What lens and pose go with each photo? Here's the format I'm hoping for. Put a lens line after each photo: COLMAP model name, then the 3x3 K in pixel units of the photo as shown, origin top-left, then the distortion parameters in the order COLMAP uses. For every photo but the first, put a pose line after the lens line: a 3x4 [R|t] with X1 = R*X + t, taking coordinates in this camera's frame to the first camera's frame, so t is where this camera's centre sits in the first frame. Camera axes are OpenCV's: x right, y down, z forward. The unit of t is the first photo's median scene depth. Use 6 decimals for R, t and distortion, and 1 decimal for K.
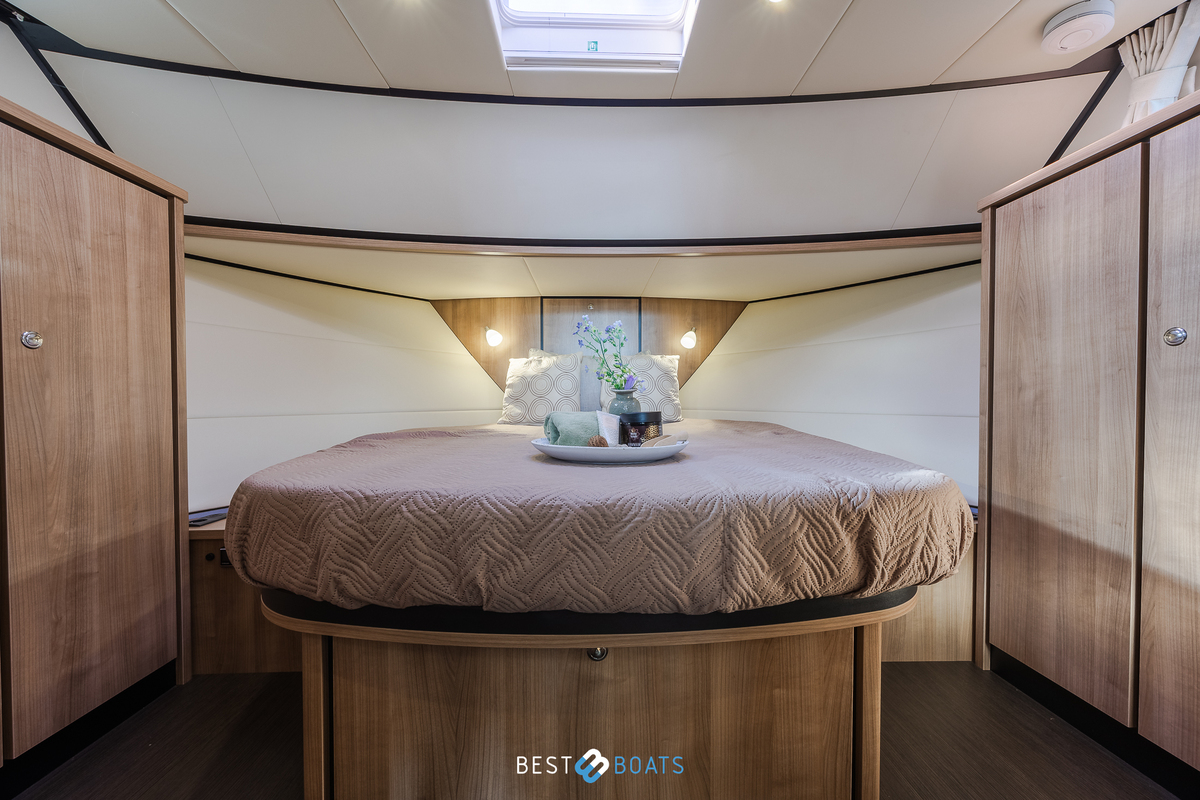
lens RADIAL K [[465.8, 0, 608.0], [0, 465.8, 404.7], [0, 0, 1]] dist [-0.000216, -0.000009]
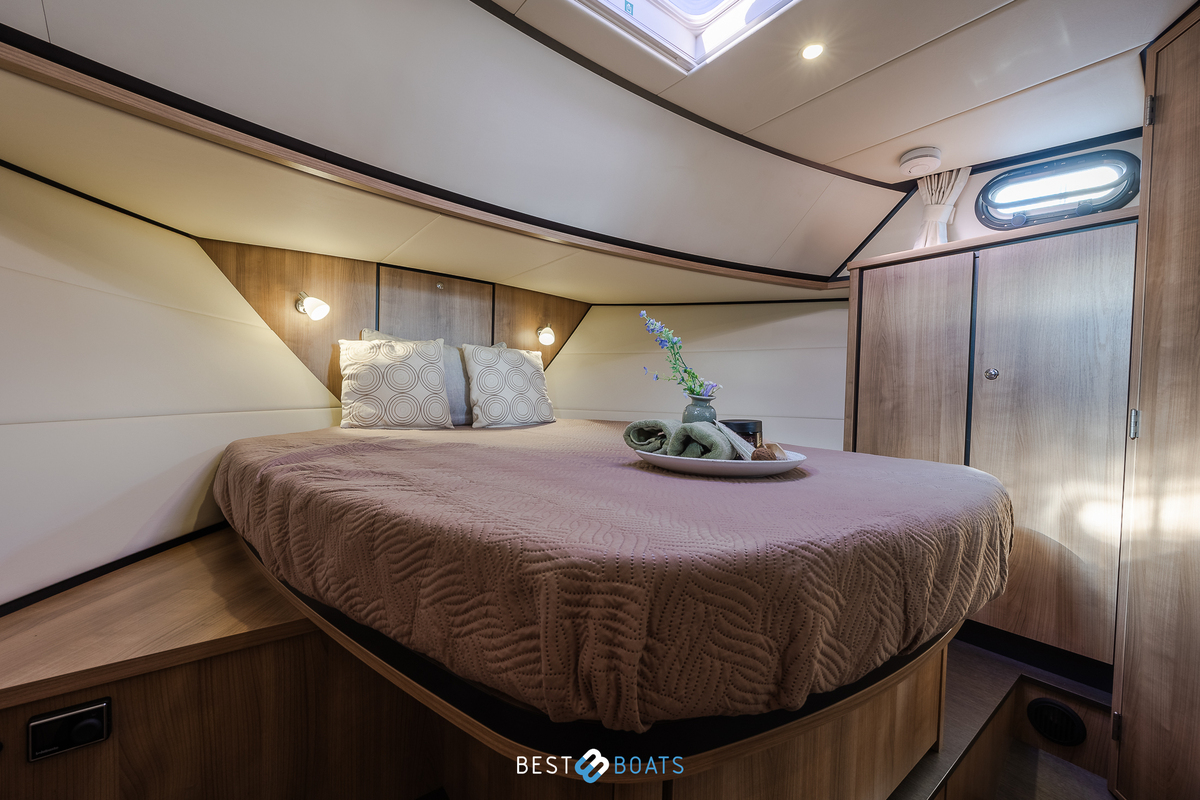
lens RADIAL K [[472.6, 0, 590.7], [0, 472.6, 403.8], [0, 0, 1]] dist [0.000246, -0.000128]
pose [[0.819085, 0.010138, 0.573582, -0.591036], [-0.017958, 0.999807, 0.007974, -0.017512], [-0.573391, -0.016832, 0.819109, 0.278361]]
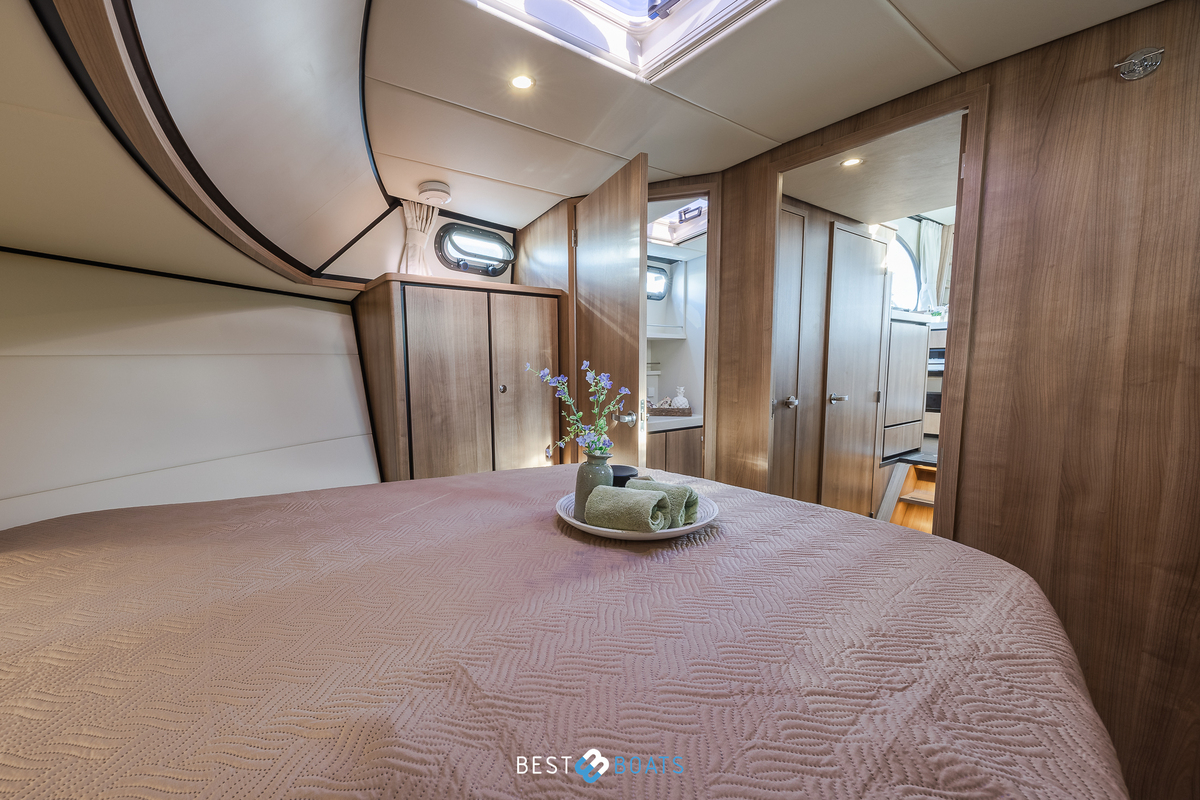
lens RADIAL K [[465.5, 0, 569.3], [0, 465.5, 412.4], [0, 0, 1]] dist [-0.000835, -0.000021]
pose [[-0.548196, -0.080575, 0.832459, -0.538498], [0.025171, 0.993308, 0.112719, -0.177741], [-0.835971, 0.082746, -0.542500, 1.254688]]
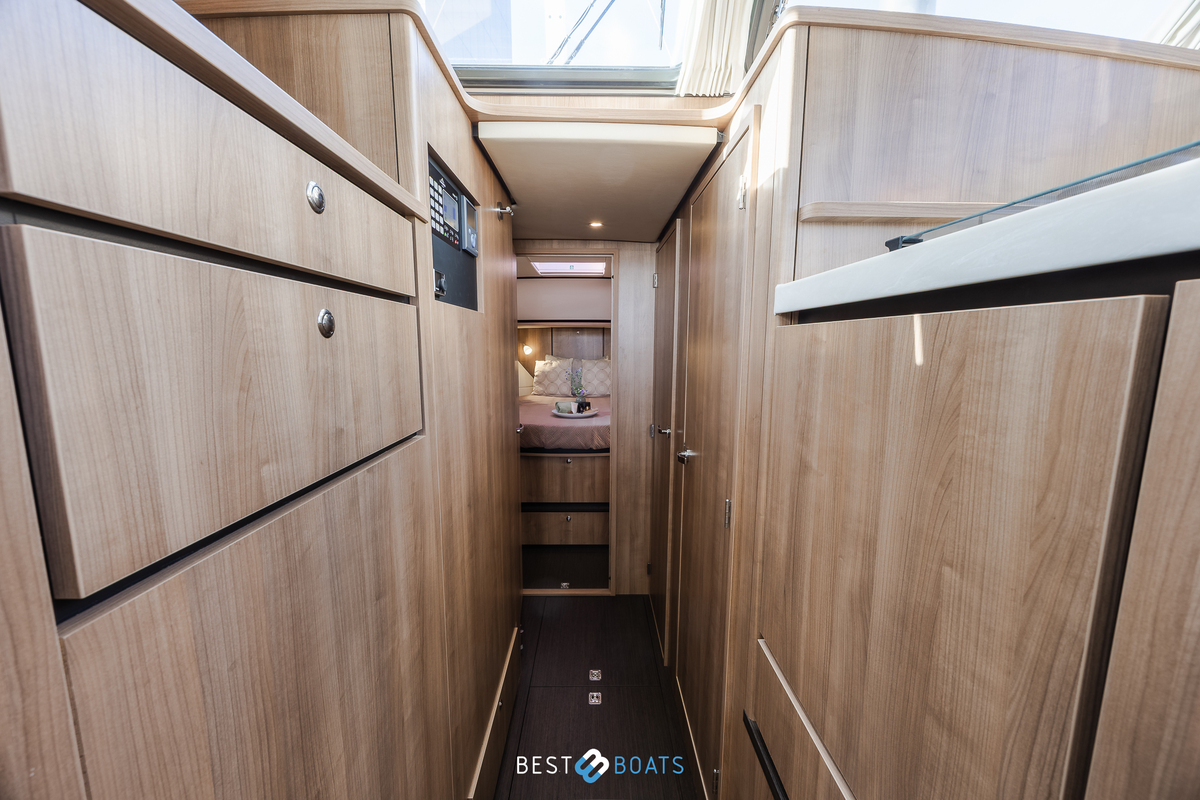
lens RADIAL K [[459.1, 0, 597.9], [0, 459.1, 405.0], [0, 0, 1]] dist [-0.000567, 0.000016]
pose [[0.999488, 0.009576, -0.030534, 0.206615], [-0.005841, 0.992738, 0.120156, -0.277590], [0.031463, -0.119917, 0.992285, -1.738678]]
